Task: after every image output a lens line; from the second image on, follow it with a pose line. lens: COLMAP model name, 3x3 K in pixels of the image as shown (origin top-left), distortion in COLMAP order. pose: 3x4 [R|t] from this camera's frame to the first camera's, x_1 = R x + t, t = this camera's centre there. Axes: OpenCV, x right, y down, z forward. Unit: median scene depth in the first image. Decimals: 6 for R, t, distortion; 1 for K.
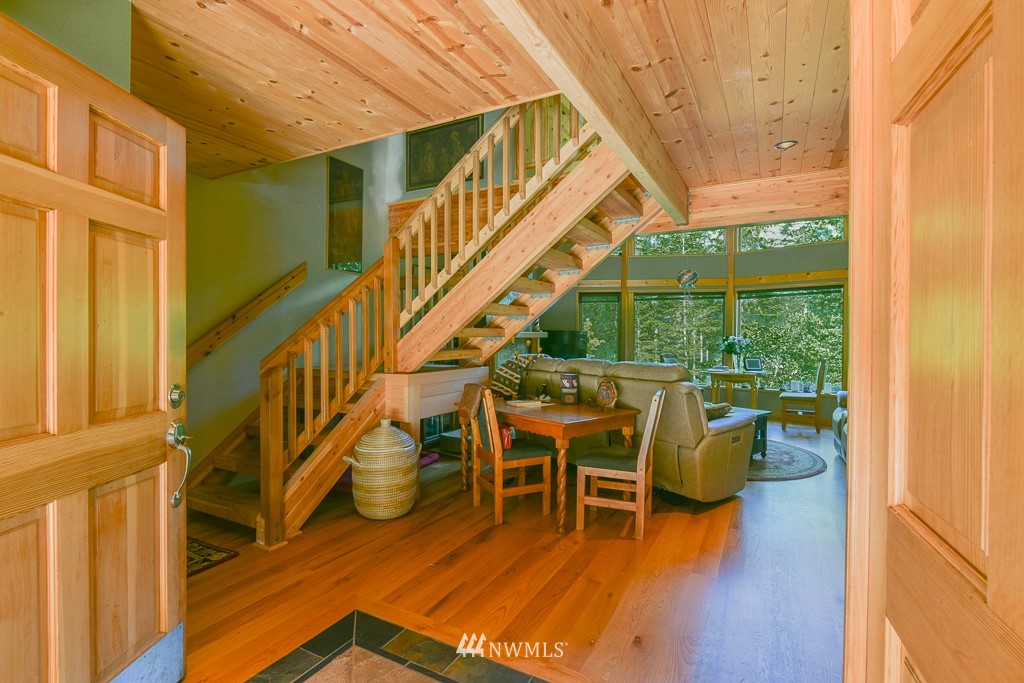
lens RADIAL K [[490.6, 0, 511.8], [0, 490.6, 339.2], [0, 0, 1]] dist [0.001215, 0.000070]
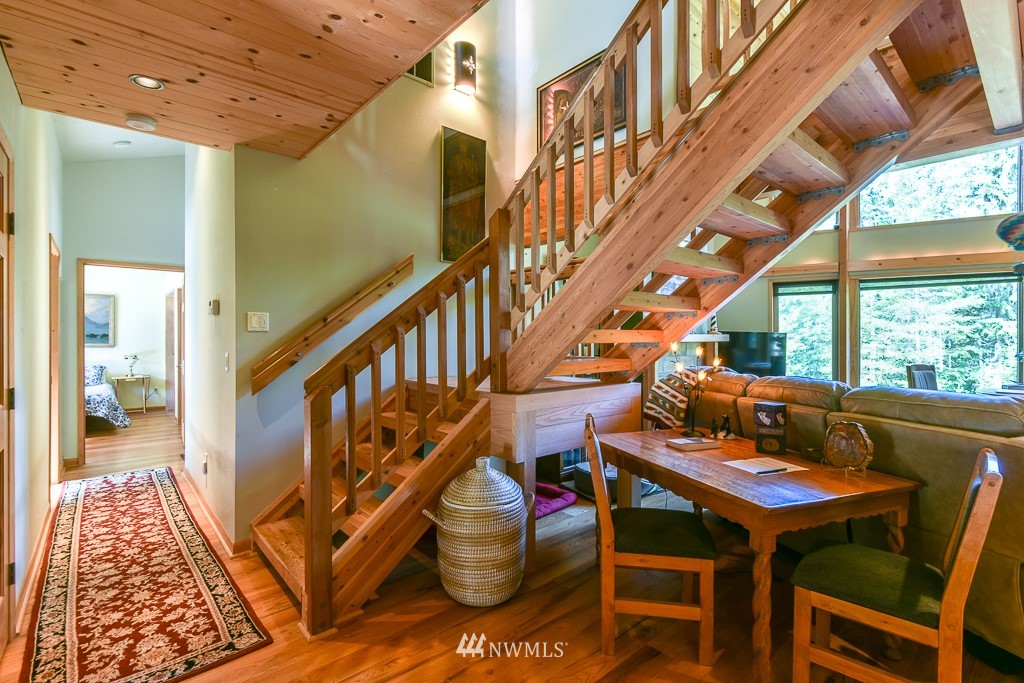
lens RADIAL K [[474.7, 0, 514.4], [0, 474.7, 338.2], [0, 0, 1]] dist [0.003931, -0.003457]
pose [[0.939764, -0.004162, -0.341800, 0.021961], [0.002000, 0.999976, -0.006677, -0.007703], [0.341819, 0.005591, 0.939749, 0.358628]]
